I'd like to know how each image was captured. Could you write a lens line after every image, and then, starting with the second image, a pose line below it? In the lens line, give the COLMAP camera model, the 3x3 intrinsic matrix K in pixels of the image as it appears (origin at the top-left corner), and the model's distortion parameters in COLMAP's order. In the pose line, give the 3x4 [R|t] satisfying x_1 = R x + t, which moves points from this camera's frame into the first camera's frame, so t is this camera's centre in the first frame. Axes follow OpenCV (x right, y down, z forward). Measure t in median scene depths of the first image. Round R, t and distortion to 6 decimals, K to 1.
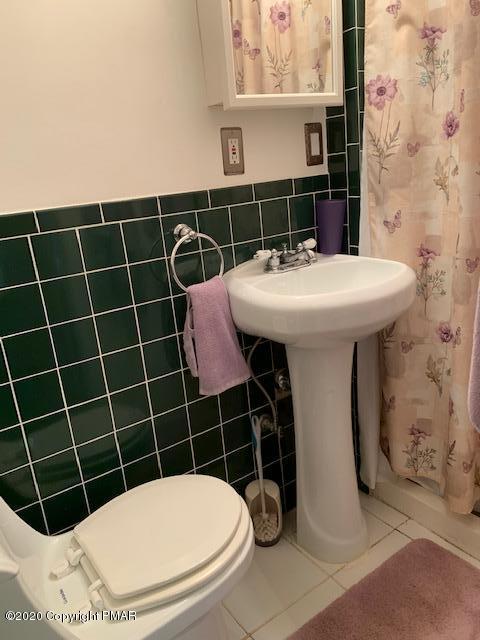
lens RADIAL K [[492.1, 0, 238.6], [0, 492.1, 319.8], [0, 0, 1]] dist [0.038997, -0.061004]
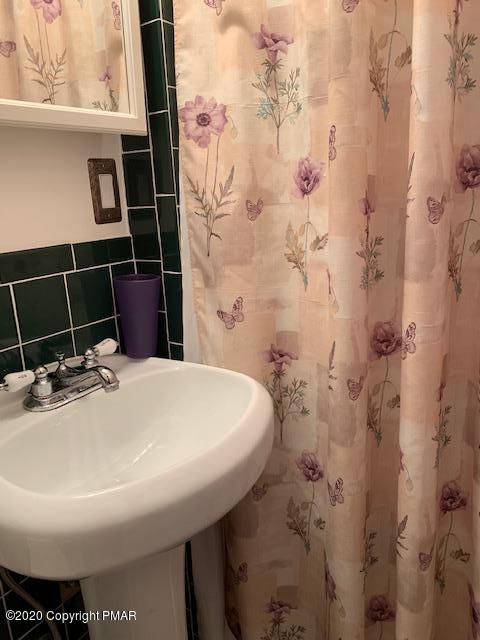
lens RADIAL K [[492.1, 0, 239.2], [0, 492.1, 320.9], [0, 0, 1]] dist [0.038997, -0.061004]
pose [[0.929493, -0.038639, 0.366811, 0.076408], [0.063328, 0.996448, -0.055508, -0.148327], [-0.363364, 0.074824, 0.928638, 0.374313]]
